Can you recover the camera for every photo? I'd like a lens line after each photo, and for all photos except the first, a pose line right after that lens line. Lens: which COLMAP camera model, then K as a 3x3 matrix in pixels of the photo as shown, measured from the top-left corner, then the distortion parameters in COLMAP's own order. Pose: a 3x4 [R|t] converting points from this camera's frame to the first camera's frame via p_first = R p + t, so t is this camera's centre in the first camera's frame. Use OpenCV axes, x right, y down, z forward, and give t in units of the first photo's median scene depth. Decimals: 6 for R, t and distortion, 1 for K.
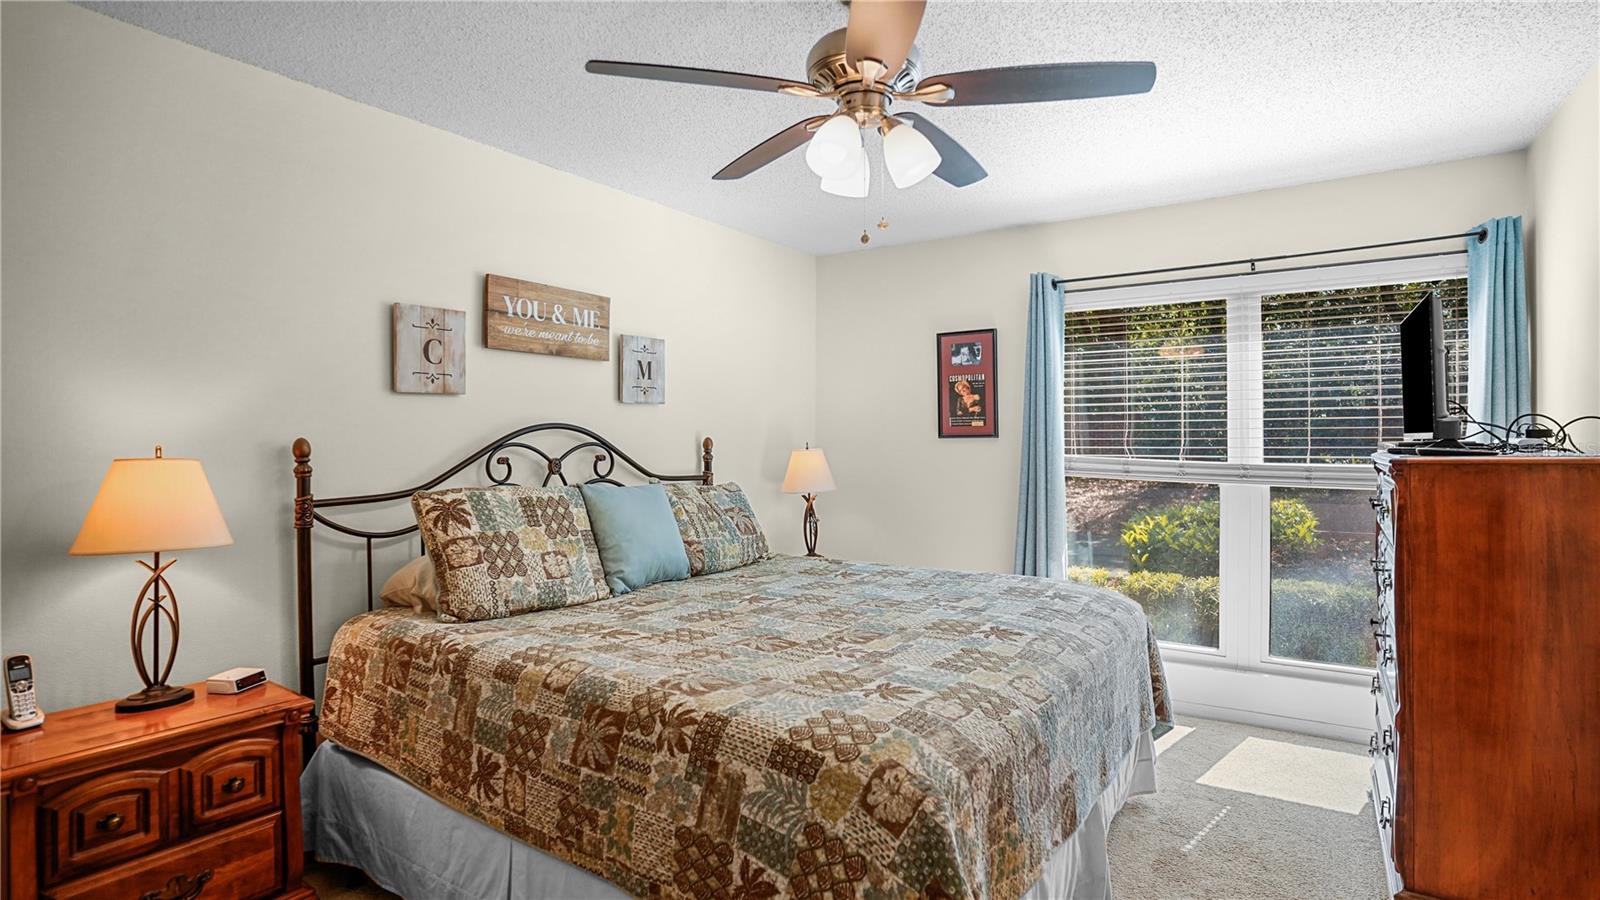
lens RADIAL K [[794.1, 0, 795.5], [0, 794.1, 438.7], [0, 0, 1]] dist [-0.079814, 0.033985]
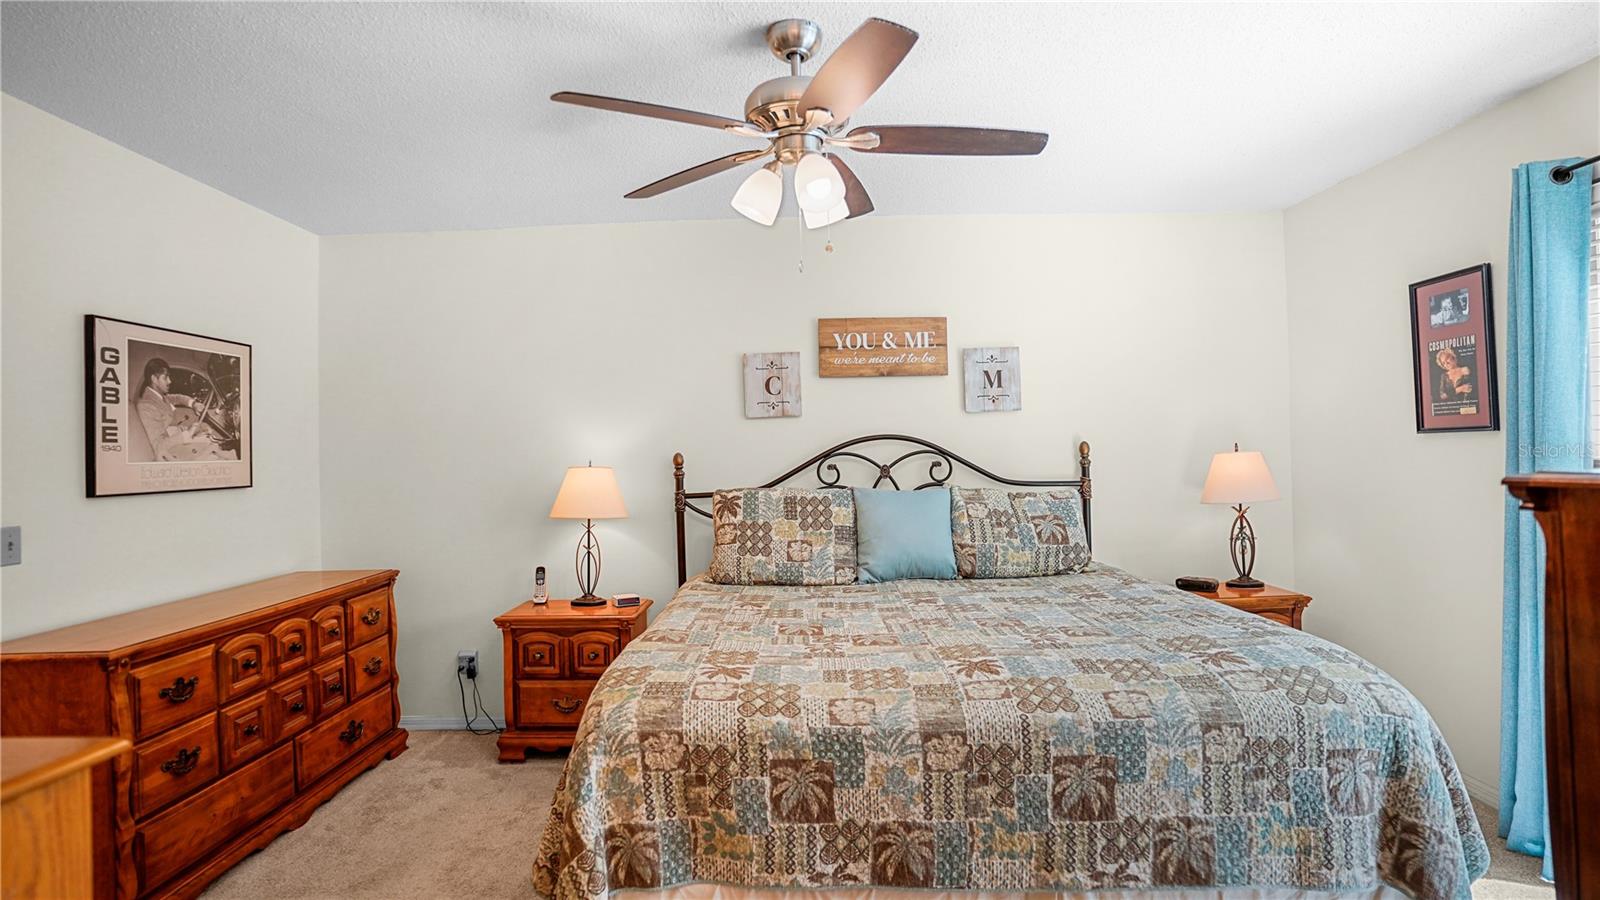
lens RADIAL K [[792.0, 0, 798.9], [0, 792.0, 454.8], [0, 0, 1]] dist [-0.087352, 0.042551]
pose [[0.569100, -0.009645, -0.822212, 0.677248], [0.026831, 0.999617, 0.006845, -0.001529], [0.821830, -0.025956, 0.569141, 0.262409]]
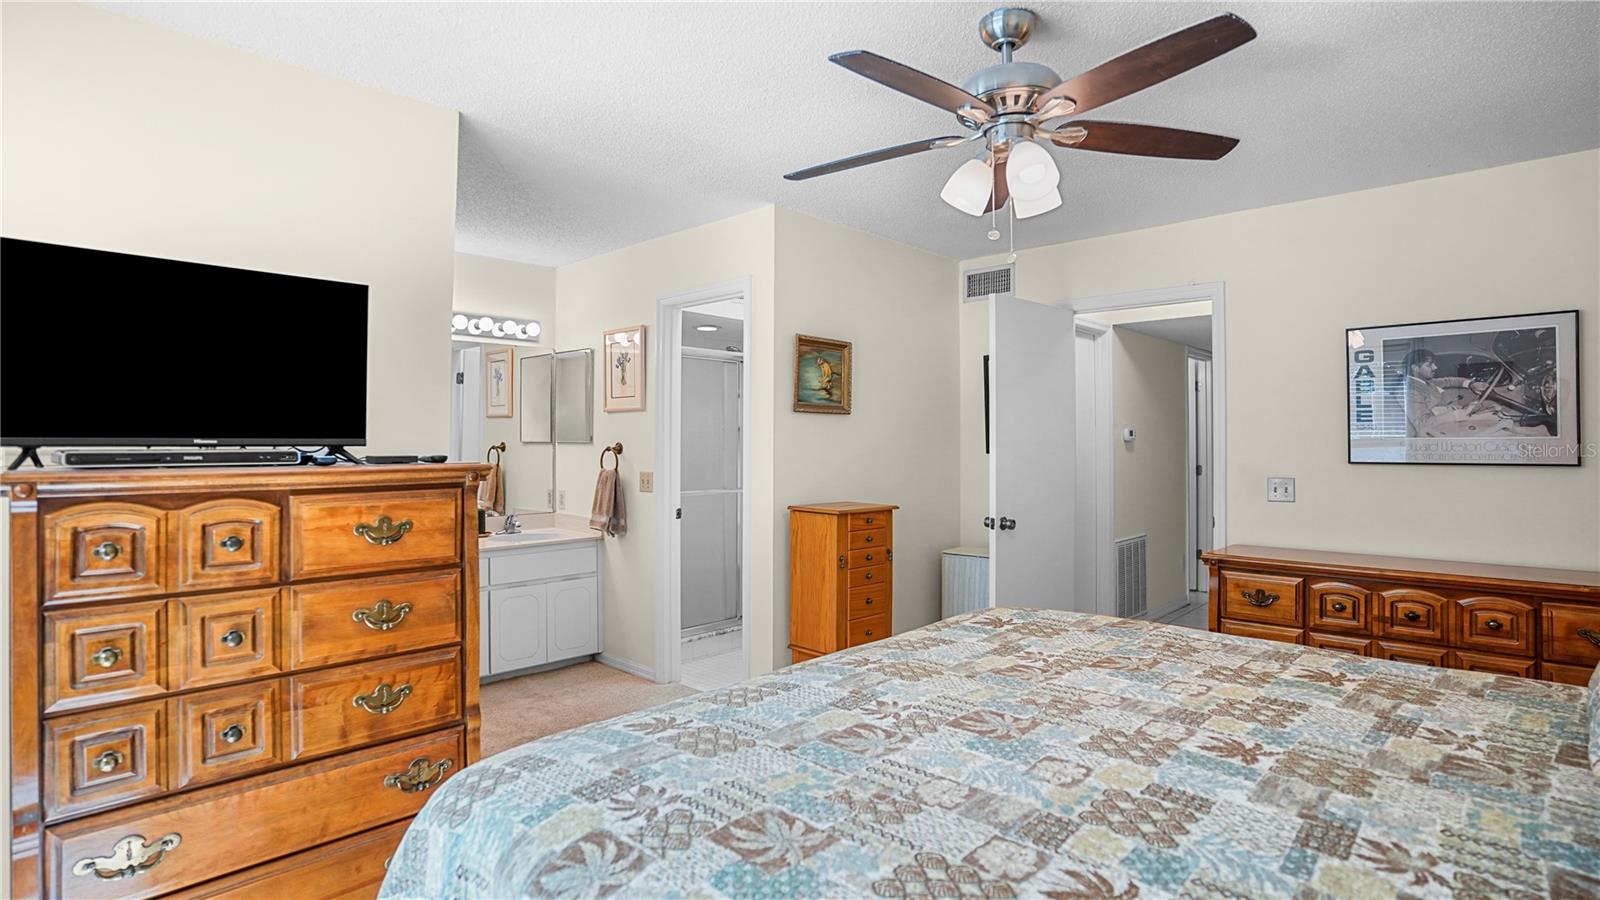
lens RADIAL K [[801.8, 0, 795.0], [0, 801.8, 440.6], [0, 0, 1]] dist [-0.078147, 0.039737]
pose [[-0.987819, 0.003432, 0.155569, 0.148008], [0.002582, 0.999981, -0.005670, 0.001028], [-0.155585, -0.005200, -0.987809, 1.473113]]
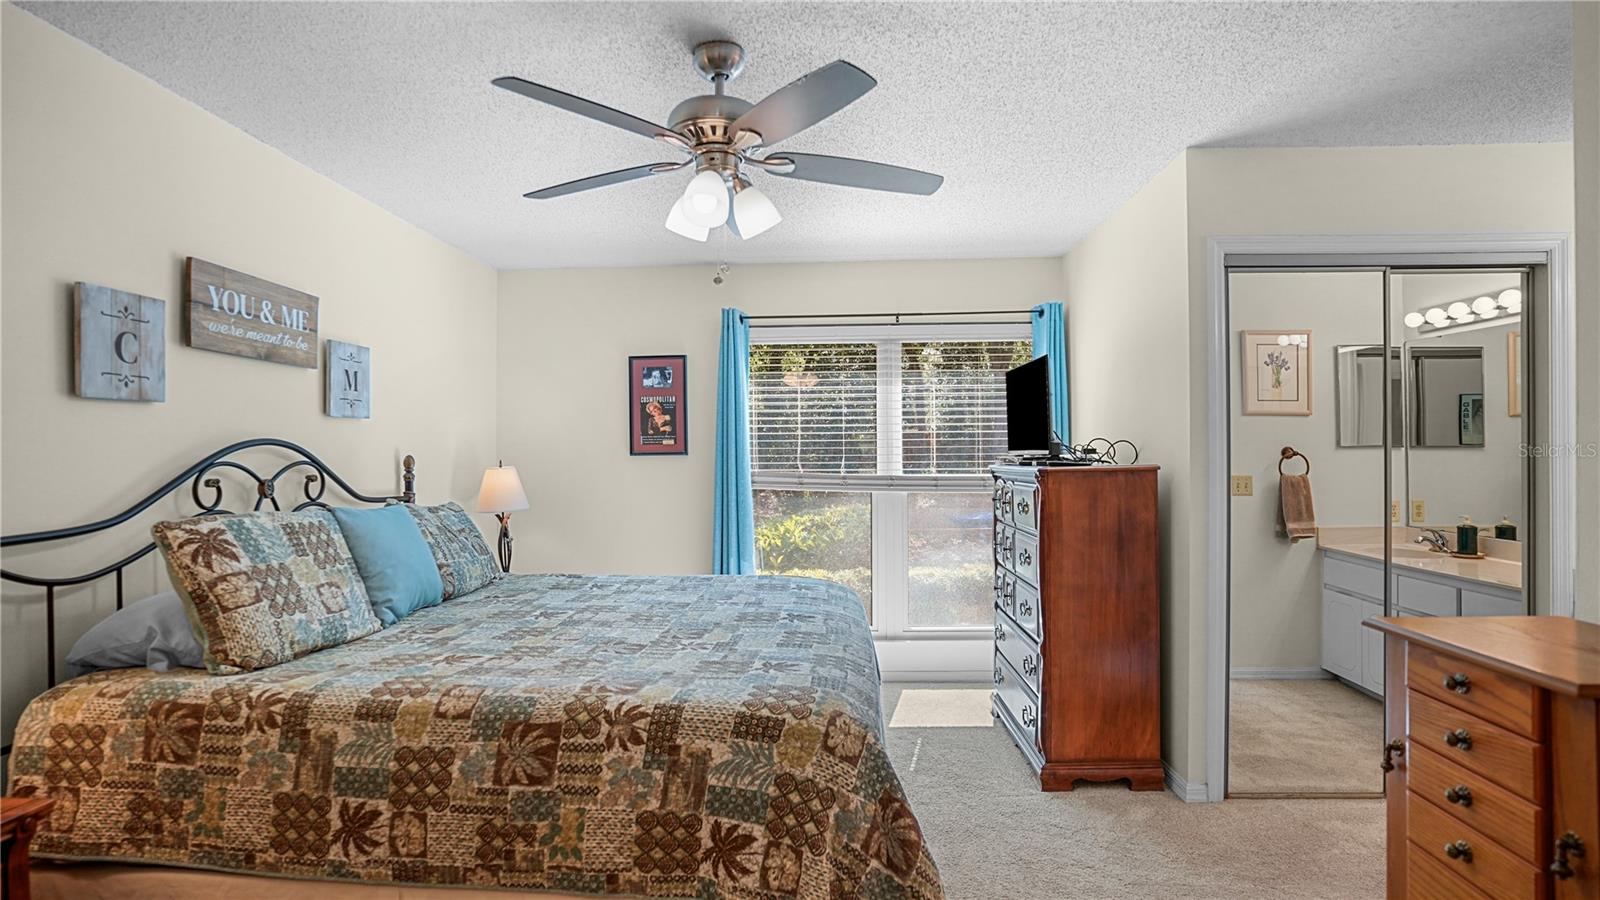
lens RADIAL K [[792.0, 0, 798.9], [0, 792.0, 454.8], [0, 0, 1]] dist [-0.087352, 0.042551]
pose [[0.851029, -0.001584, 0.525116, -0.287422], [0.003012, 0.999994, -0.001866, 0.001497], [-0.525109, 0.003169, 0.851029, -0.019404]]
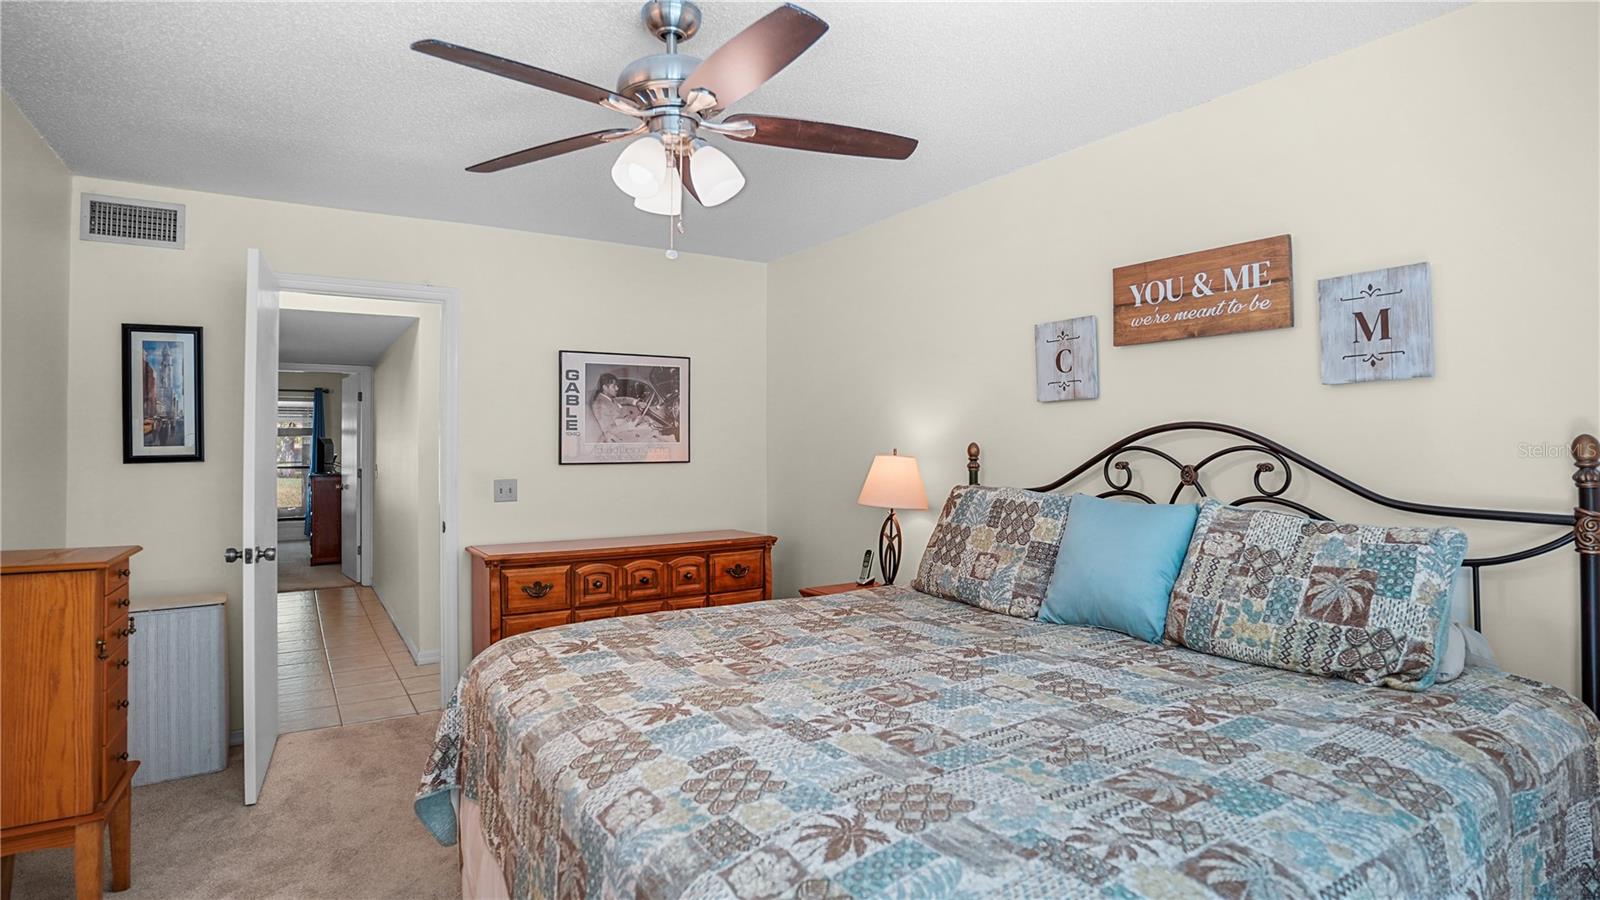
lens RADIAL K [[805.9, 0, 786.7], [0, 805.9, 433.9], [0, 0, 1]] dist [-0.083359, 0.041489]
pose [[-0.389191, -0.010424, -0.921098, 0.697104], [0.008702, 0.999850, -0.014992, 0.001313], [0.921116, -0.013851, -0.389042, 1.078206]]
